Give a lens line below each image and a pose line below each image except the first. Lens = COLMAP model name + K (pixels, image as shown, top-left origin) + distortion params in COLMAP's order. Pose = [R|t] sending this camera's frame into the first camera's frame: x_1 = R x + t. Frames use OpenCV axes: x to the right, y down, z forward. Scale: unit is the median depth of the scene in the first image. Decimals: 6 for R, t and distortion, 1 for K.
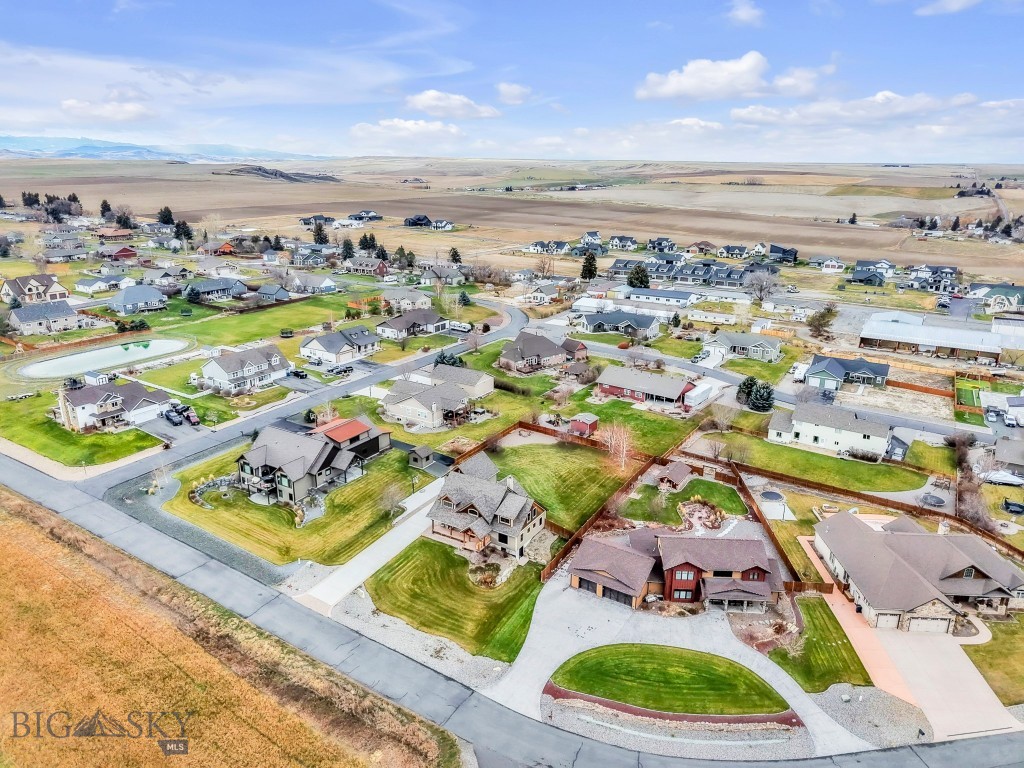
lens RADIAL K [[685.6, 0, 513.0], [0, 685.6, 398.1], [0, 0, 1]] dist [0.046023, -0.067412]
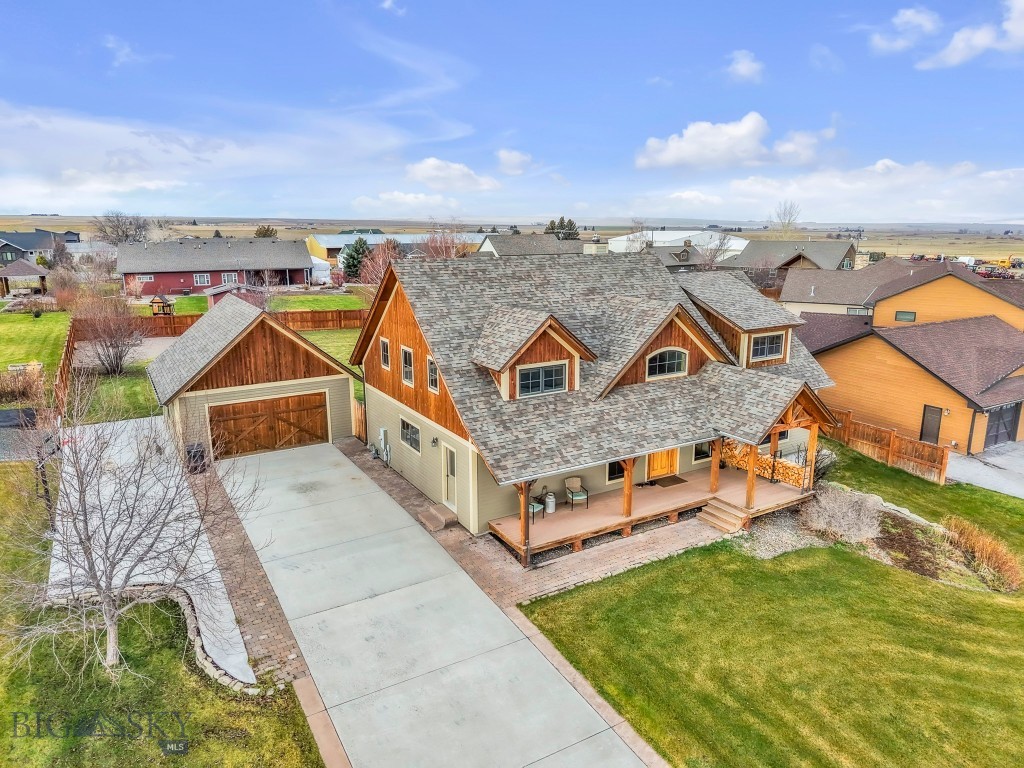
lens RADIAL K [[687.9, 0, 508.9], [0, 687.9, 384.1], [0, 0, 1]] dist [0.049093, -0.067589]
pose [[0.470374, -0.207123, 0.857816, -0.167157], [0.299044, 0.951963, 0.065878, 0.091796], [-0.830254, 0.225537, 0.509717, 0.591687]]
